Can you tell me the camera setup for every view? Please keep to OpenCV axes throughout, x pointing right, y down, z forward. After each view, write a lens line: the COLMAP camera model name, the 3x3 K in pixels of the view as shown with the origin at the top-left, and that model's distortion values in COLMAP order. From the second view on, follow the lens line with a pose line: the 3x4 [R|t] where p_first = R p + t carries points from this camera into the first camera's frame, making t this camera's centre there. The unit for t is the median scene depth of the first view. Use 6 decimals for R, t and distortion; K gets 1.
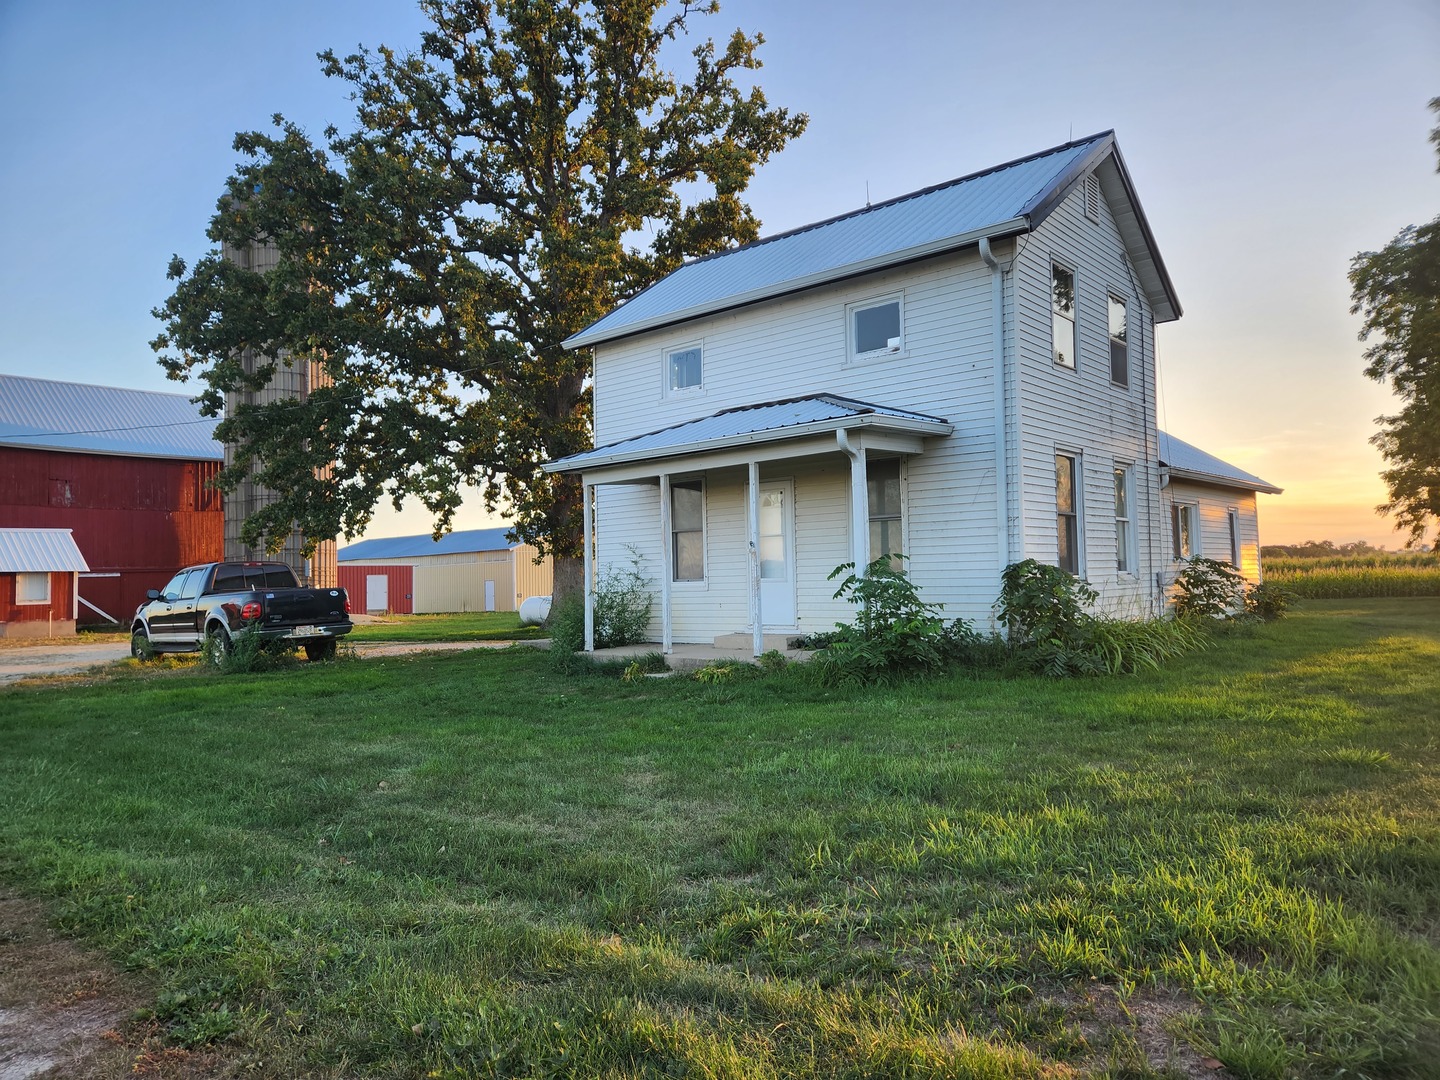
lens RADIAL K [[944.0, 0, 726.2], [0, 944.0, 533.9], [0, 0, 1]] dist [0.079571, -0.057276]
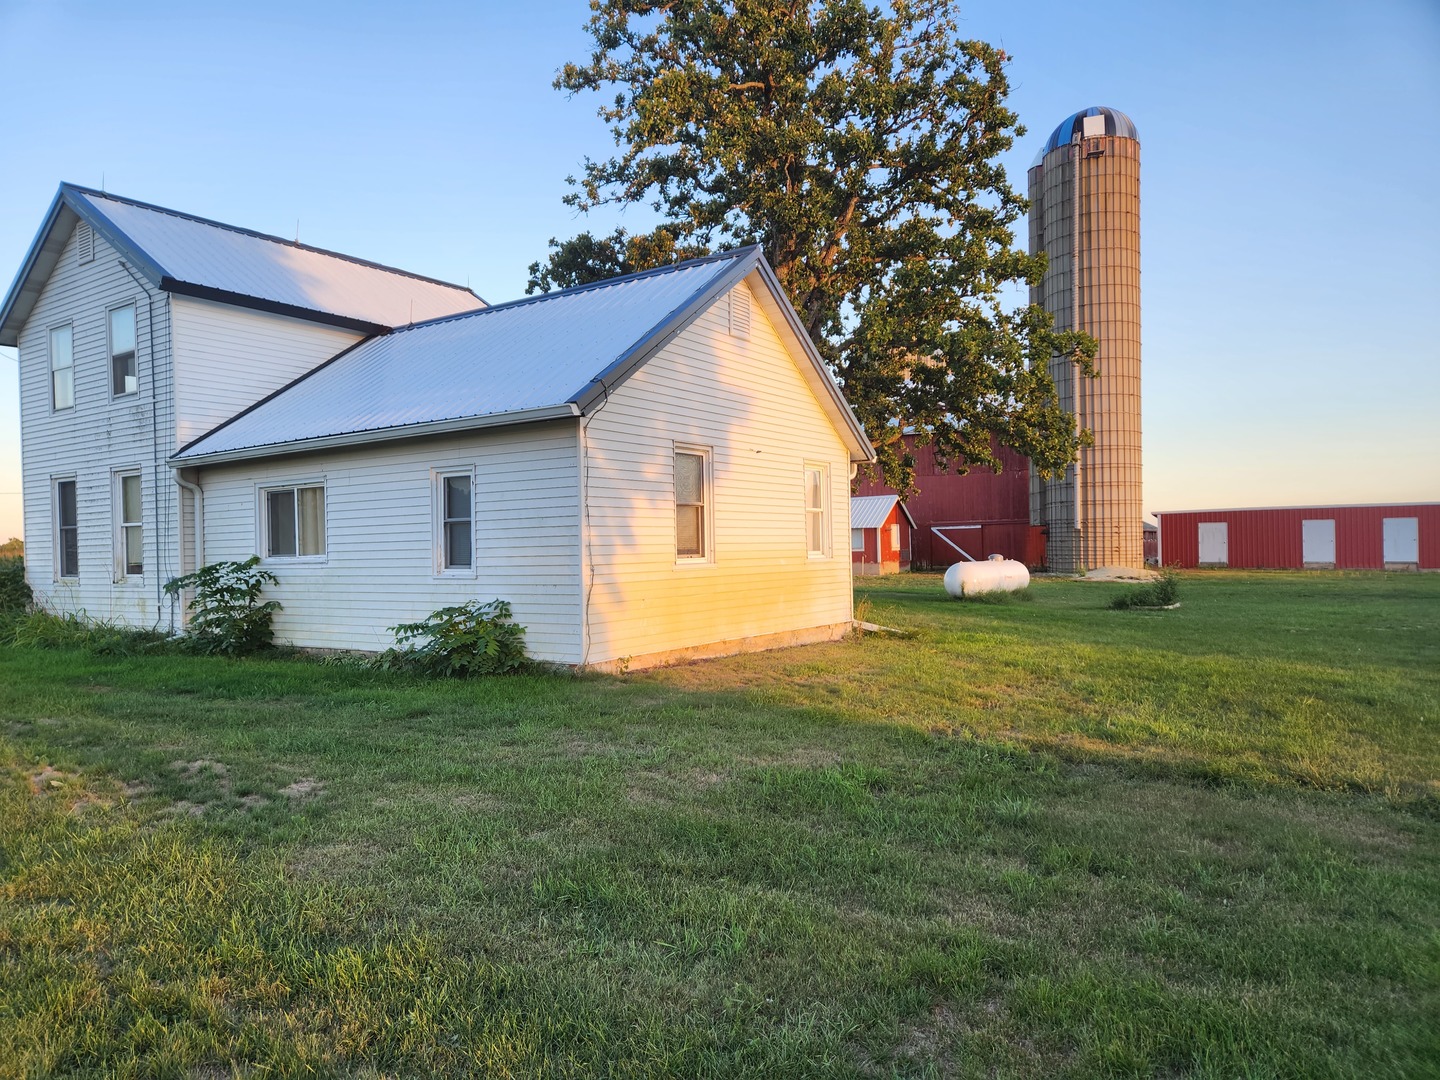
lens RADIAL K [[944.0, 0, 726.2], [0, 944.0, 533.9], [0, 0, 1]] dist [0.079571, -0.057276]
pose [[0.125162, 0.011169, -0.992073, 1.409731], [0.066804, 0.997572, 0.019659, 0.015609], [0.989885, -0.068735, 0.124112, 1.380166]]
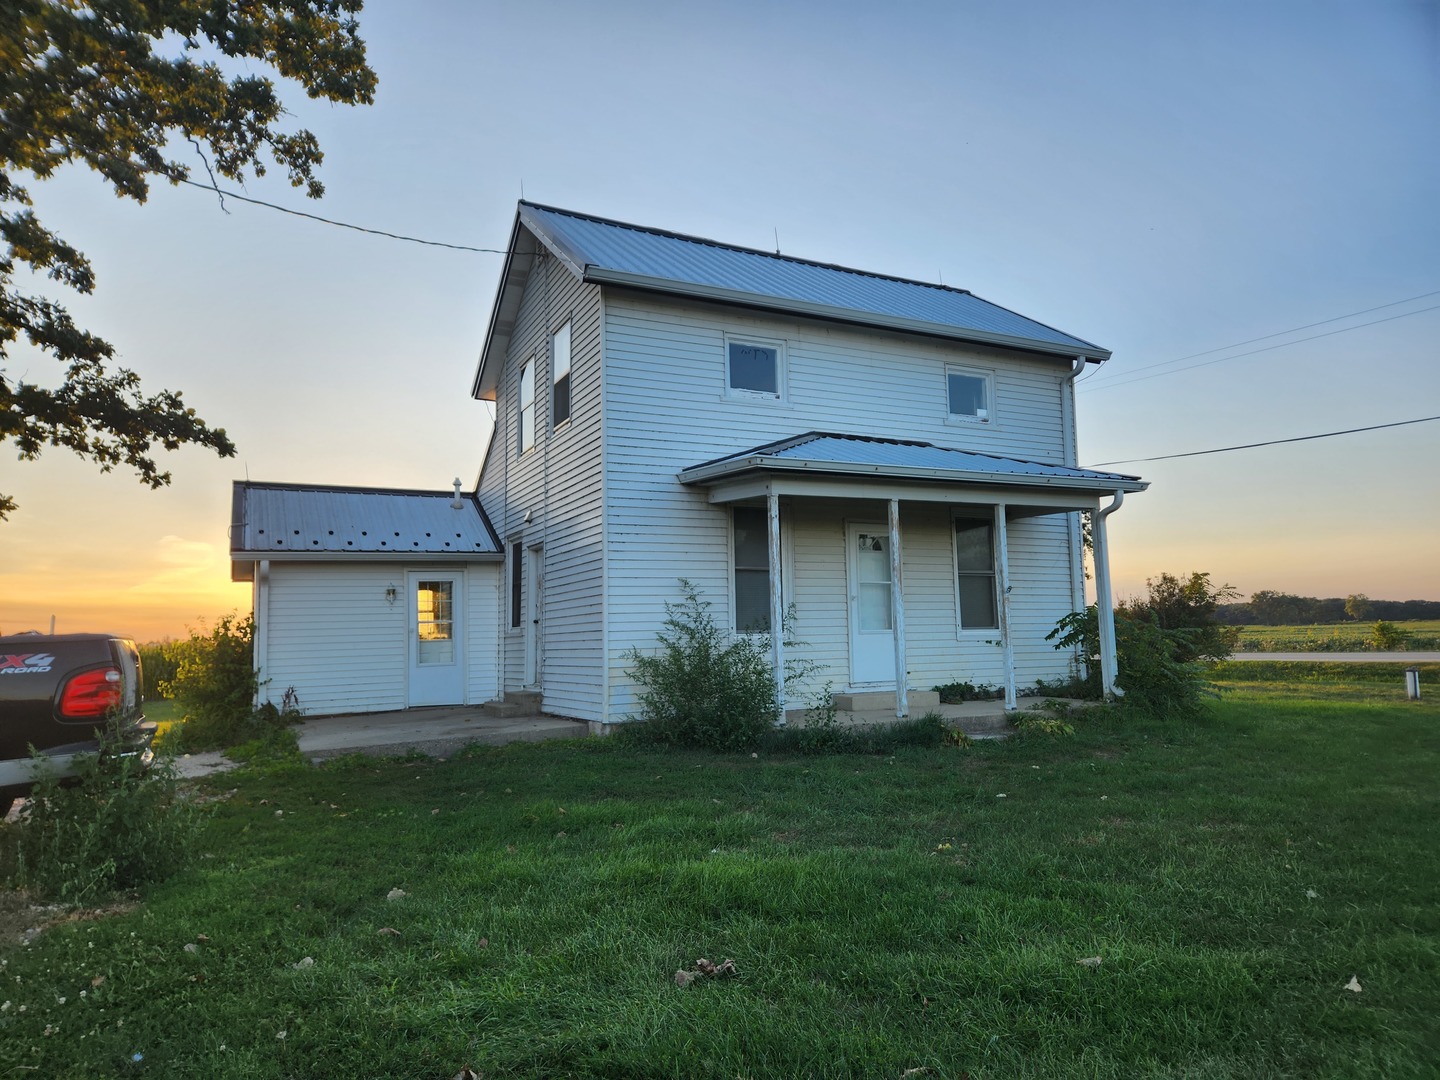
lens RADIAL K [[944.0, 0, 726.2], [0, 944.0, 533.9], [0, 0, 1]] dist [0.079571, -0.057276]
pose [[0.384455, 0.117703, 0.915609, -0.755790], [-0.027448, 0.992857, -0.116108, 0.058287], [-0.922736, 0.019507, 0.384940, 0.700070]]
